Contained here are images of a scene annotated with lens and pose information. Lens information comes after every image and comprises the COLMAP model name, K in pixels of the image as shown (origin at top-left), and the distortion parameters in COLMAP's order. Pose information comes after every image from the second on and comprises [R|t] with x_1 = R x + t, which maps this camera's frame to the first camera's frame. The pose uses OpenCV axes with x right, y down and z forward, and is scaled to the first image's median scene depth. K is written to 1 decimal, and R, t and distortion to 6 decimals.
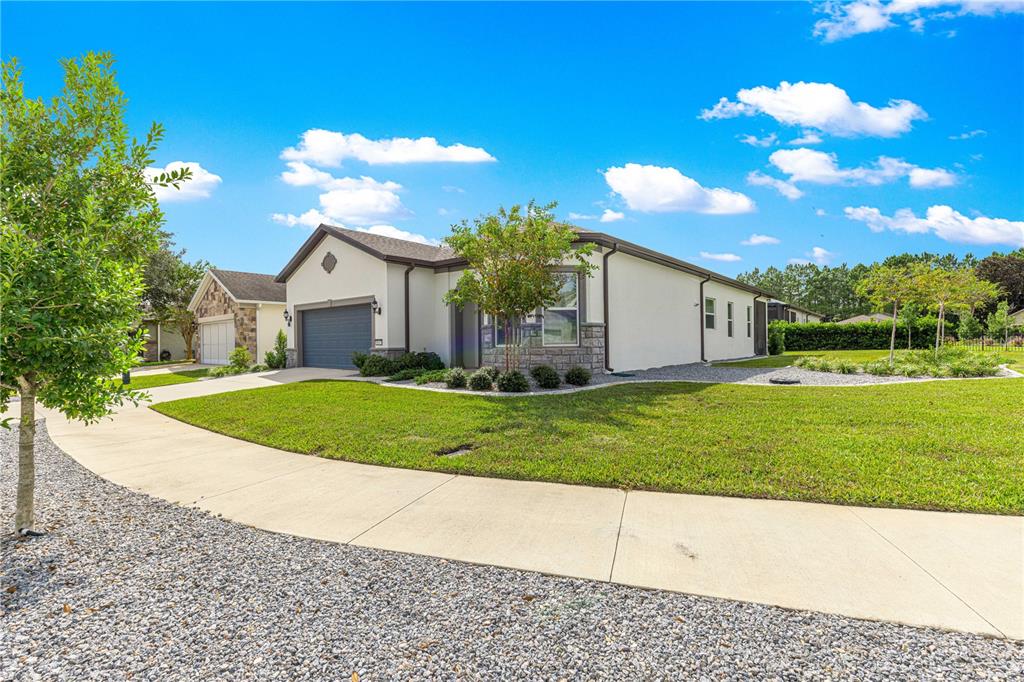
lens RADIAL K [[460.0, 0, 512.0], [0, 460.0, 341.0], [0, 0, 1]] dist [0.000877, -0.000095]
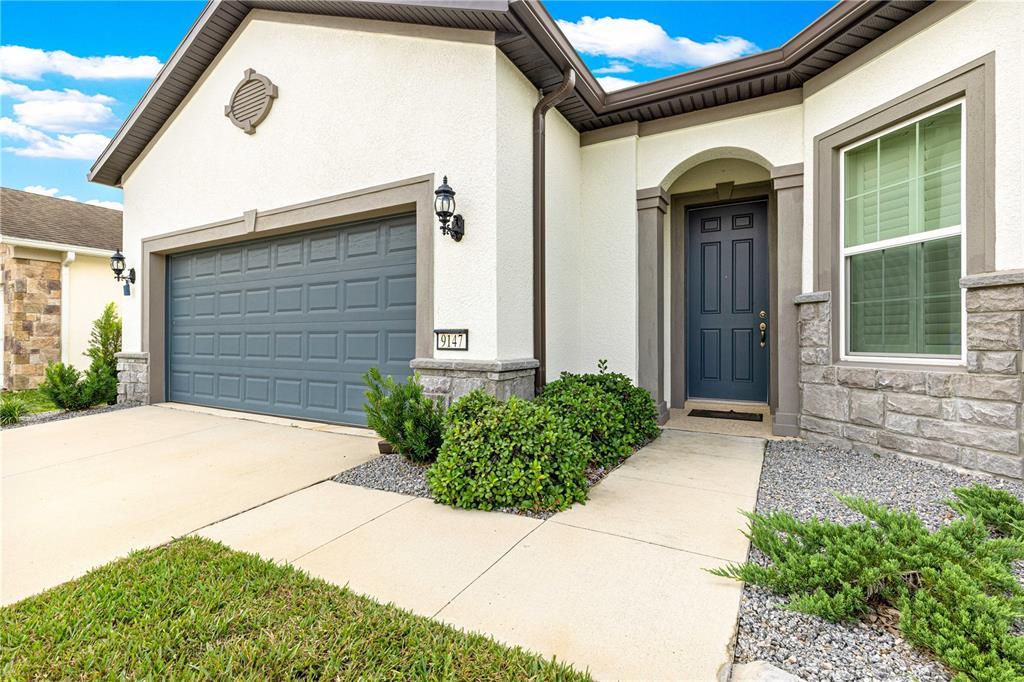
lens RADIAL K [[460.0, 0, 512.0], [0, 460.0, 341.0], [0, 0, 1]] dist [0.000877, -0.000095]
pose [[0.983139, 0.015262, 0.182224, -0.244068], [-0.014706, 0.999882, -0.004398, 0.002936], [-0.182269, 0.001644, 0.983247, 0.576057]]
